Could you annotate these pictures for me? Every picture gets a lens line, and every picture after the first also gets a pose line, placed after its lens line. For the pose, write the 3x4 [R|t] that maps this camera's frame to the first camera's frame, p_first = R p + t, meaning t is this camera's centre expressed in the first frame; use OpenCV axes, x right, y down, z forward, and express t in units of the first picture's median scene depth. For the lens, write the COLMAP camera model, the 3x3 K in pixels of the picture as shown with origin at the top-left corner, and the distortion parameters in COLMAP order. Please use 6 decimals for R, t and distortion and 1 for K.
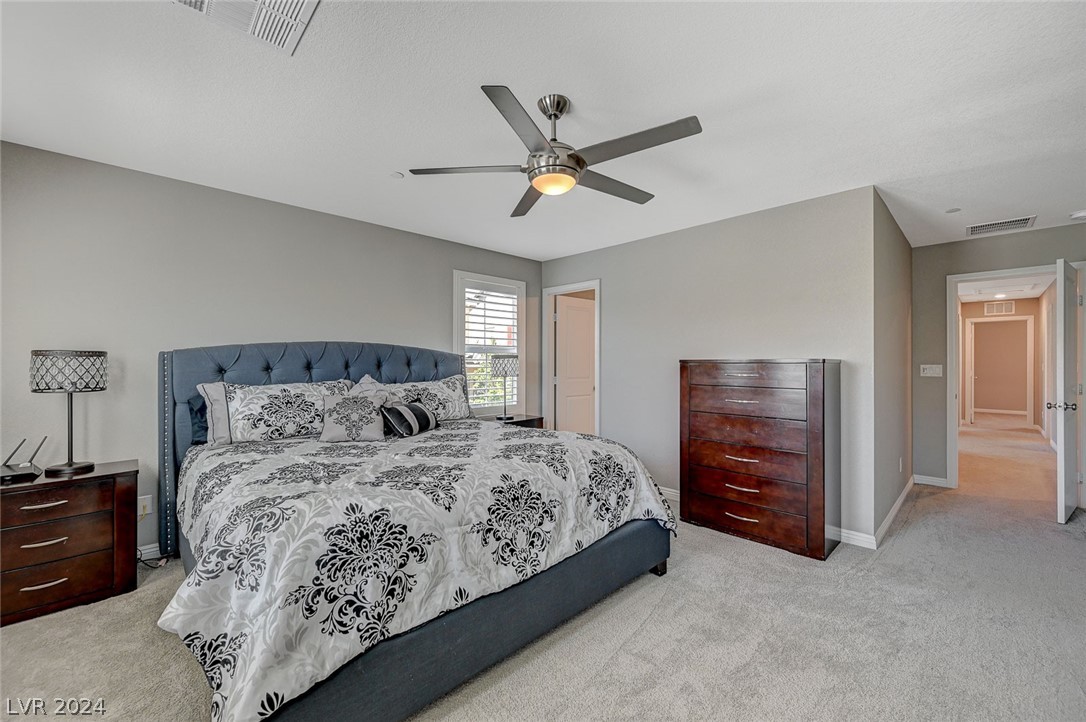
lens RADIAL K [[435.4, 0, 545.3], [0, 435.4, 360.2], [0, 0, 1]] dist [0.000212, -0.000391]
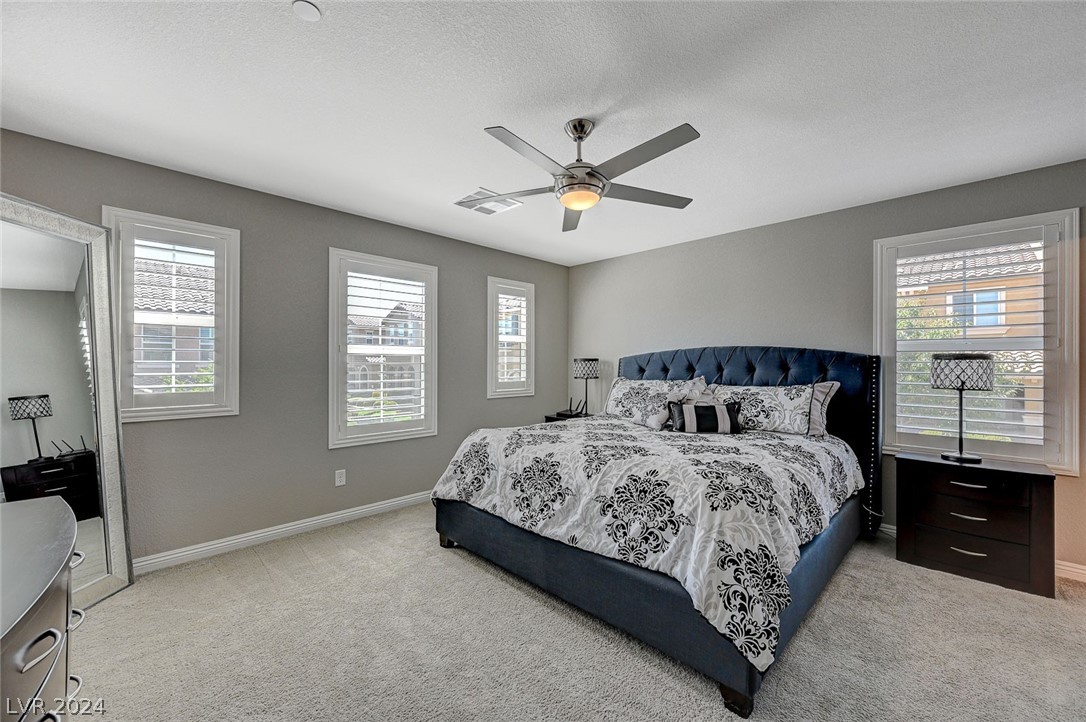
lens RADIAL K [[435.4, 0, 545.3], [0, 435.4, 360.2], [0, 0, 1]] dist [0.000212, -0.000391]
pose [[0.009601, -0.007763, -0.999924, 1.087086], [-0.001031, 0.999969, -0.007774, 0.001894], [0.999953, 0.001105, 0.009593, 0.891782]]
